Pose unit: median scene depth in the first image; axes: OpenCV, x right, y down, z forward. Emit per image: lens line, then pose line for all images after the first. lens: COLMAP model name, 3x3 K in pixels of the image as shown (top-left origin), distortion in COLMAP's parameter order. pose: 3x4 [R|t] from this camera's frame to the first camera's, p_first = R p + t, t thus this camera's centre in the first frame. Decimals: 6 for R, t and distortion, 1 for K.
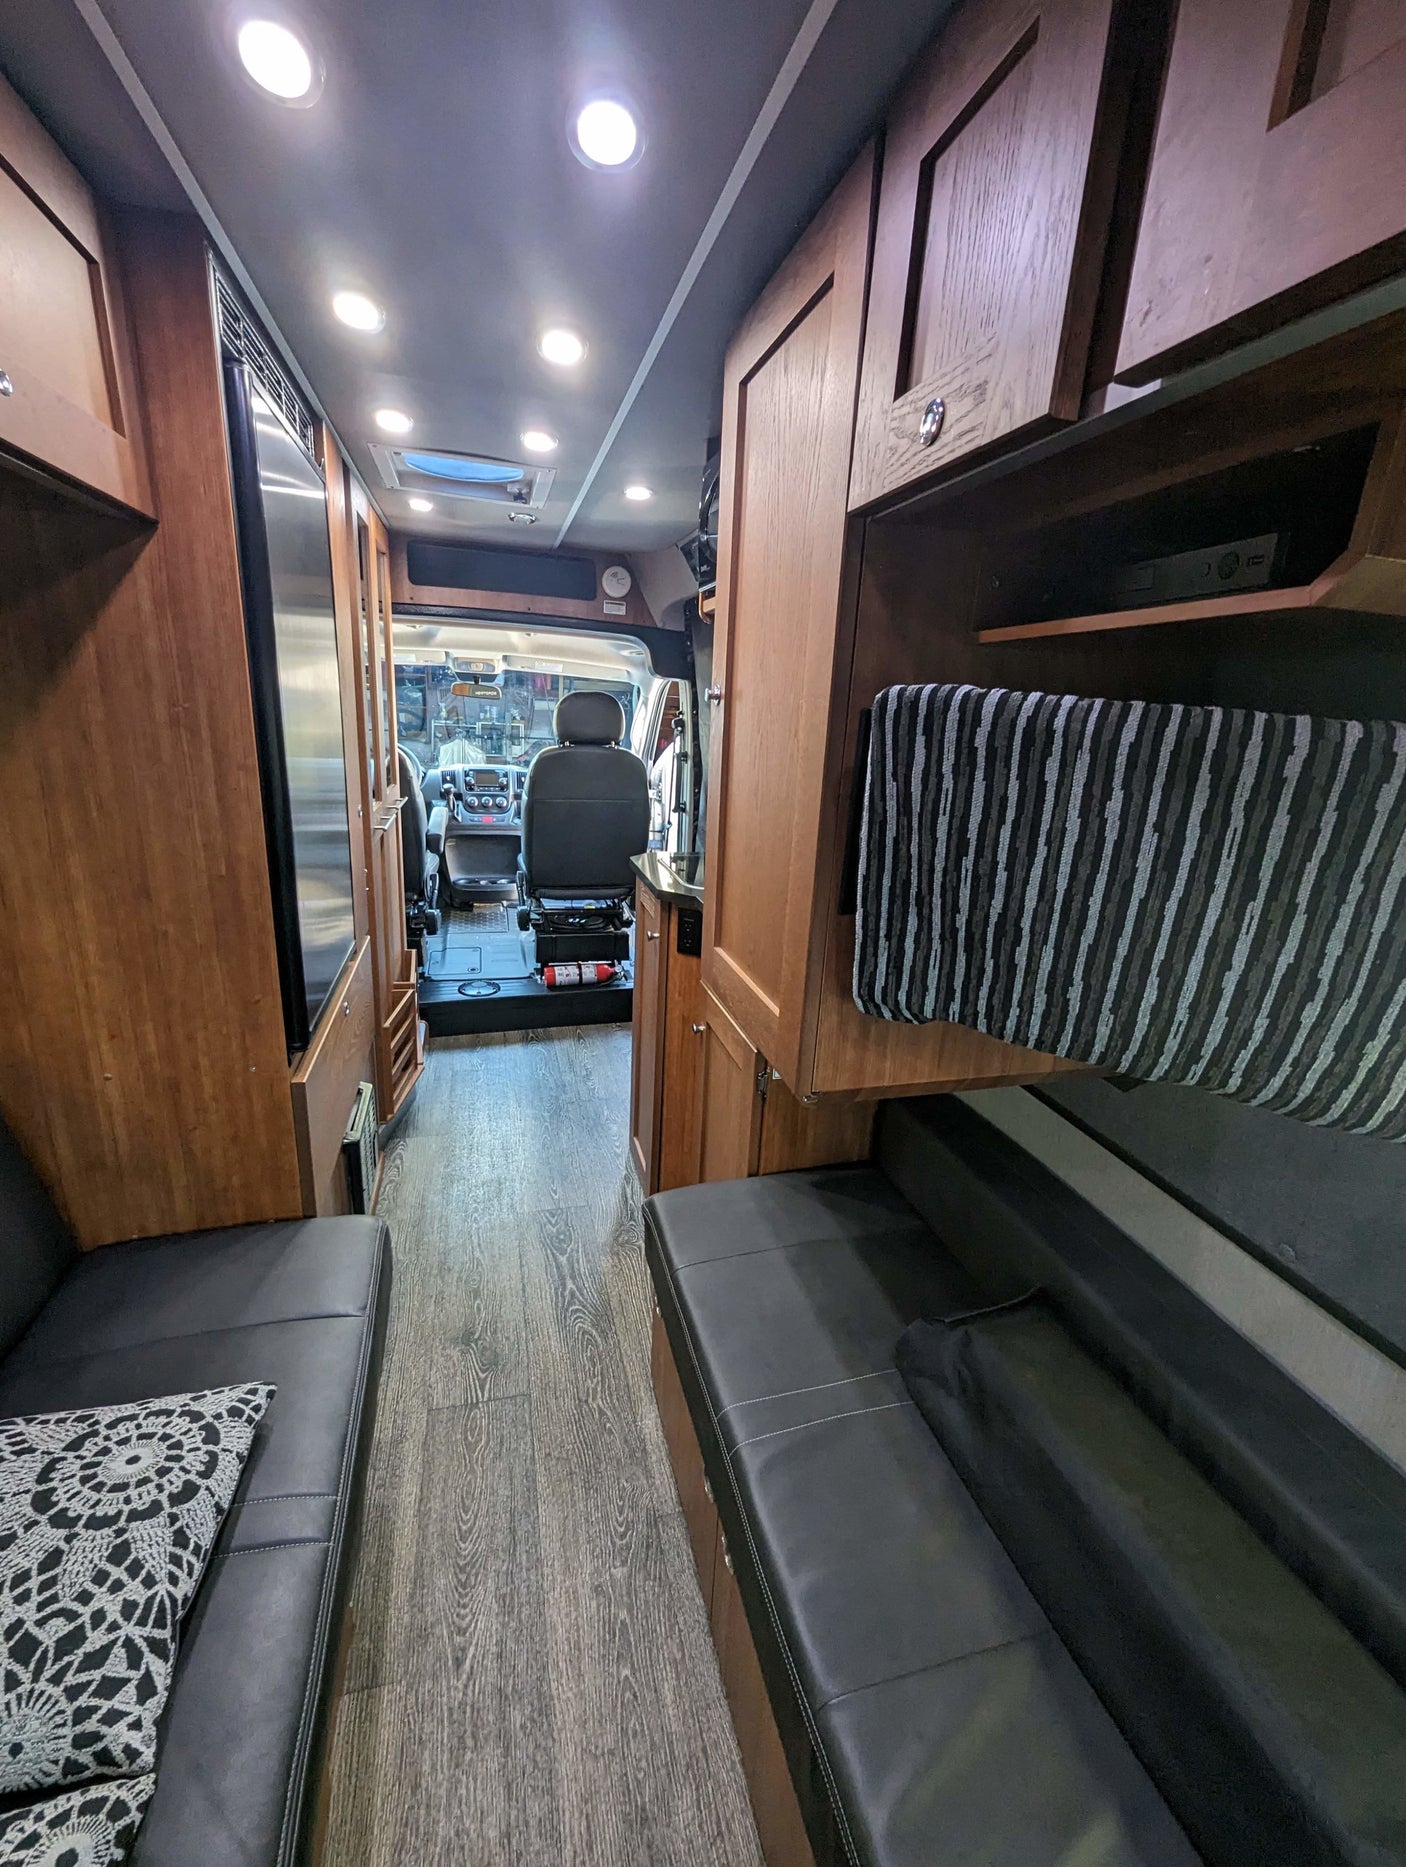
lens RADIAL K [[774.2, 0, 685.1], [0, 774.2, 930.3], [0, 0, 1]] dist [-0.000146, -0.000767]
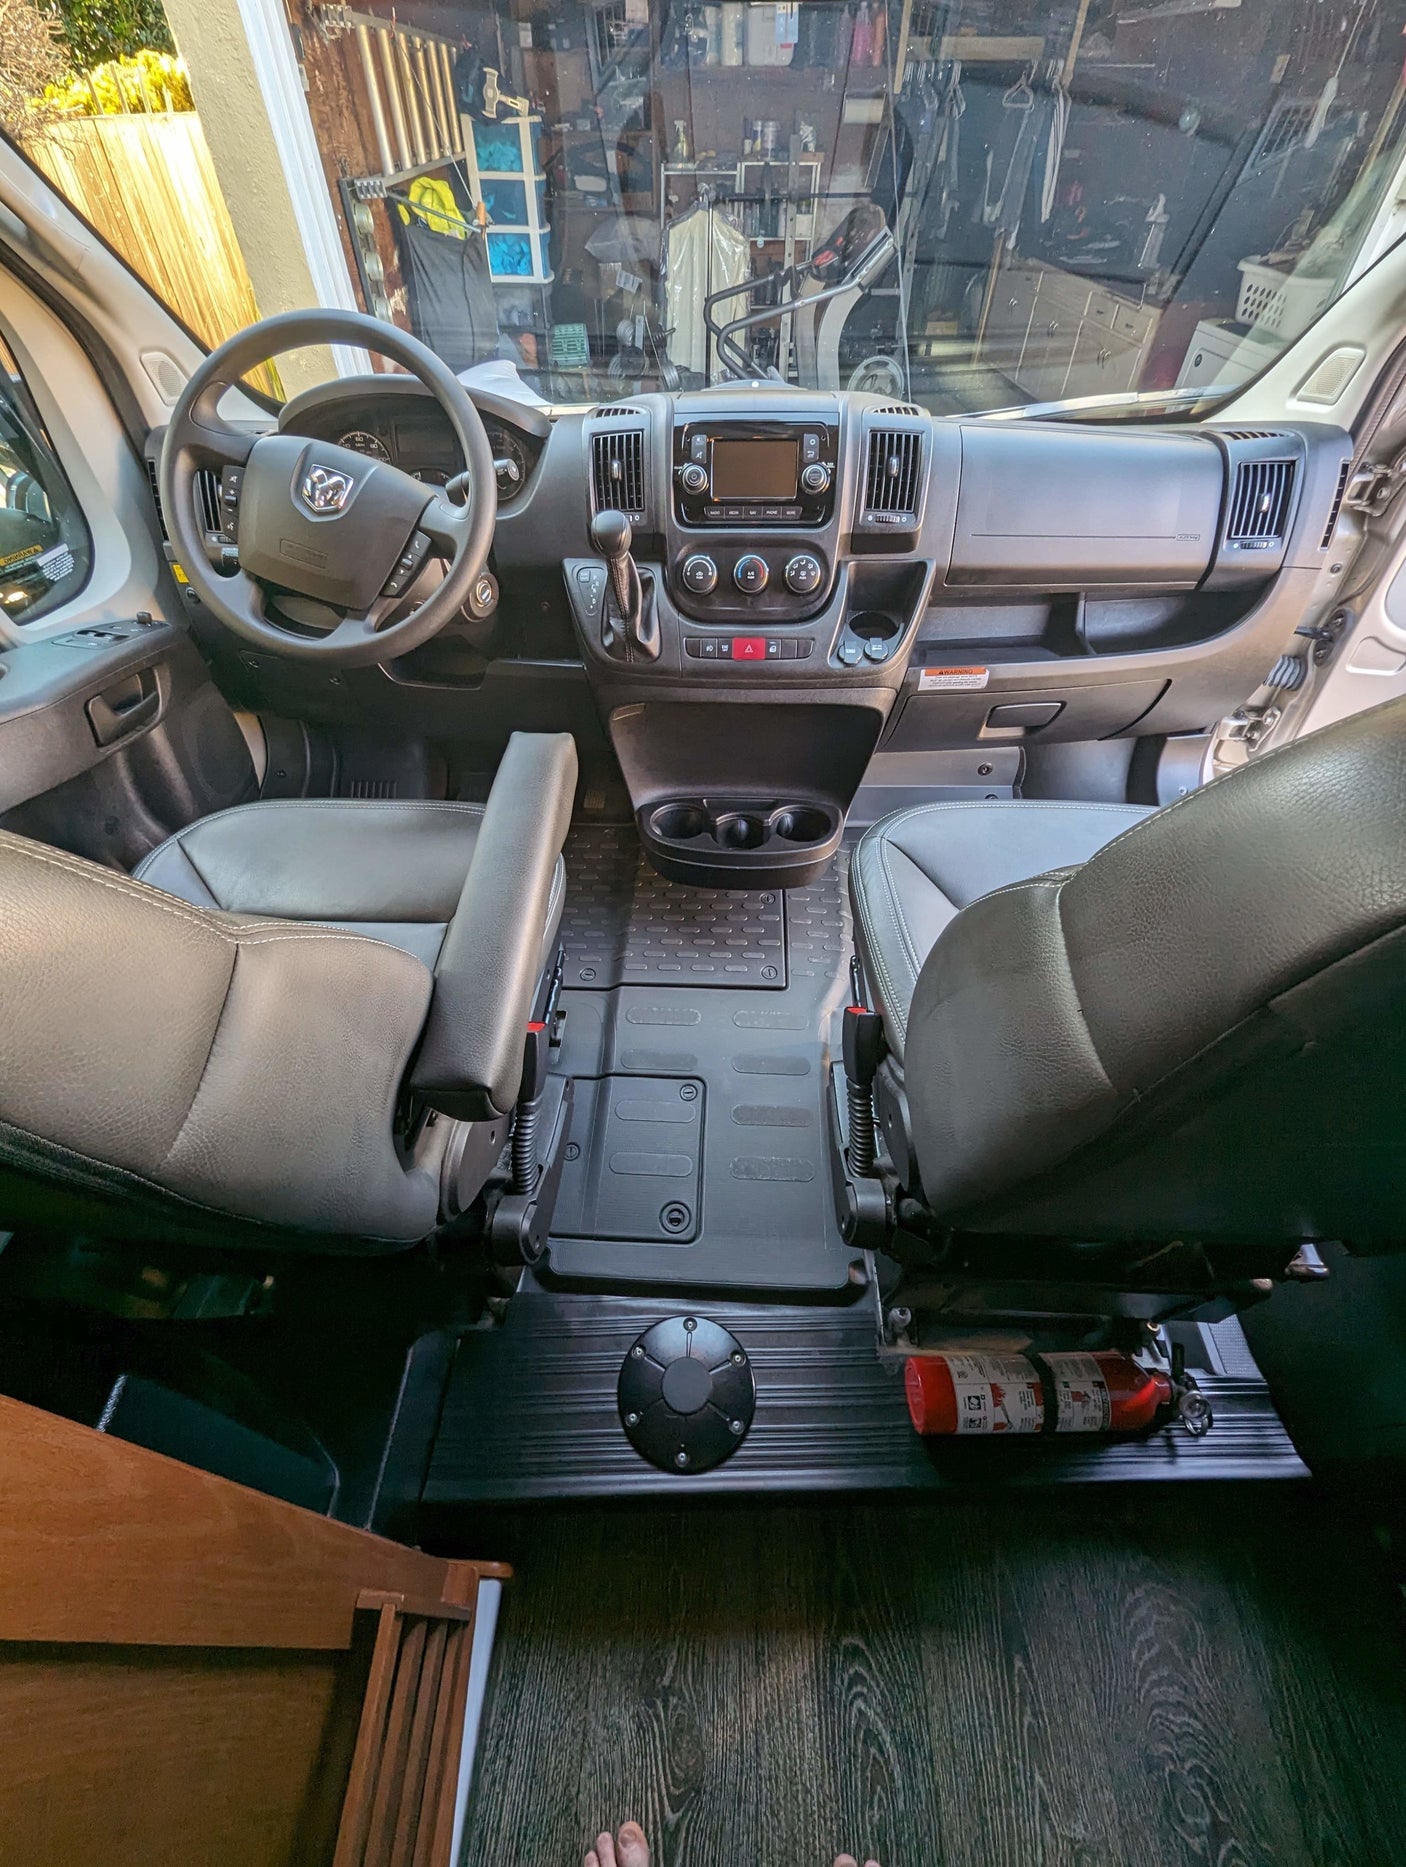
lens RADIAL K [[774.2, 0, 685.1], [0, 774.2, 930.3], [0, 0, 1]] dist [-0.000146, -0.000767]
pose [[0.952807, 0.173512, -0.249104, -0.184741], [-0.024992, 0.862609, 0.505253, -0.190317], [0.302547, -0.475183, 0.826236, 0.695311]]
